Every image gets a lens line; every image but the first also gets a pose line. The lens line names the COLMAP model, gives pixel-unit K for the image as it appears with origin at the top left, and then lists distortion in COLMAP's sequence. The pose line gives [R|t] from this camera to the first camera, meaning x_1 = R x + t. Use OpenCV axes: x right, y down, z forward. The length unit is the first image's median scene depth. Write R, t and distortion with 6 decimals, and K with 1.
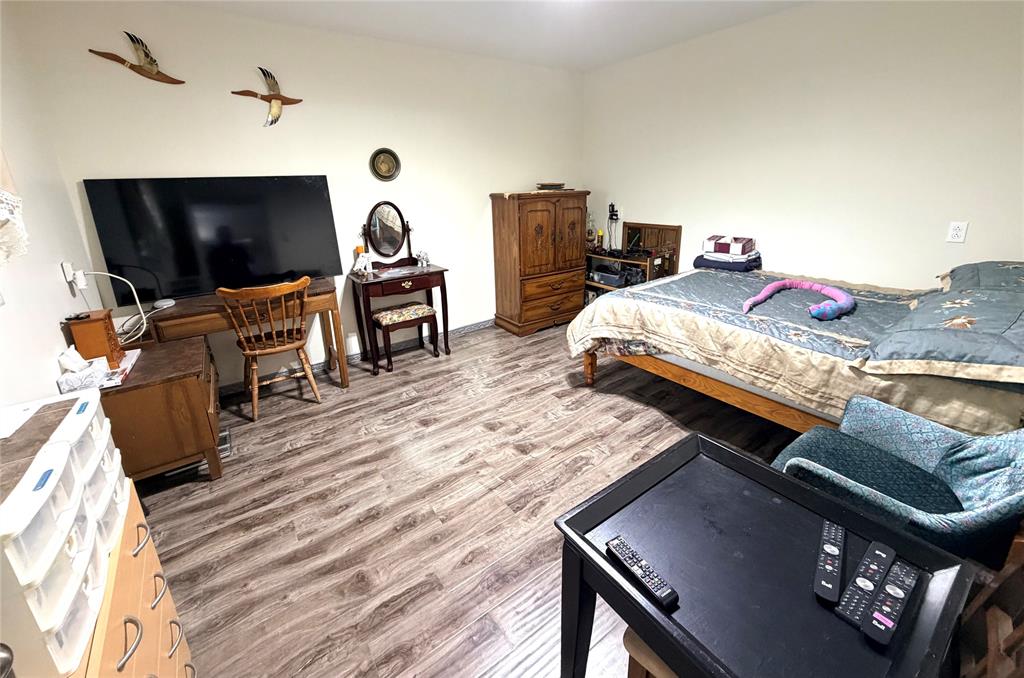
lens RADIAL K [[411.1, 0, 510.4], [0, 411.1, 342.8], [0, 0, 1]] dist [0.000303, 0.000085]
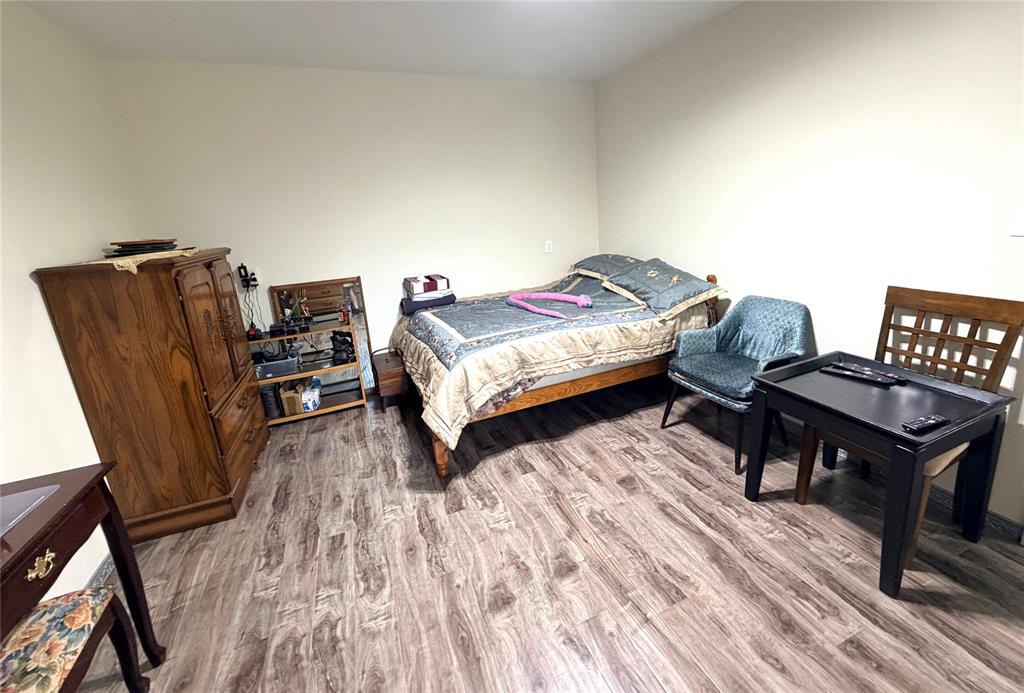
lens RADIAL K [[420.5, 0, 510.3], [0, 420.5, 340.0], [0, 0, 1]] dist [0.002962, 0.000172]
pose [[0.197066, -0.274819, 0.941084, -0.540224], [0.411140, 0.894588, 0.175147, -0.255359], [-0.890016, 0.352402, 0.289282, 0.684764]]
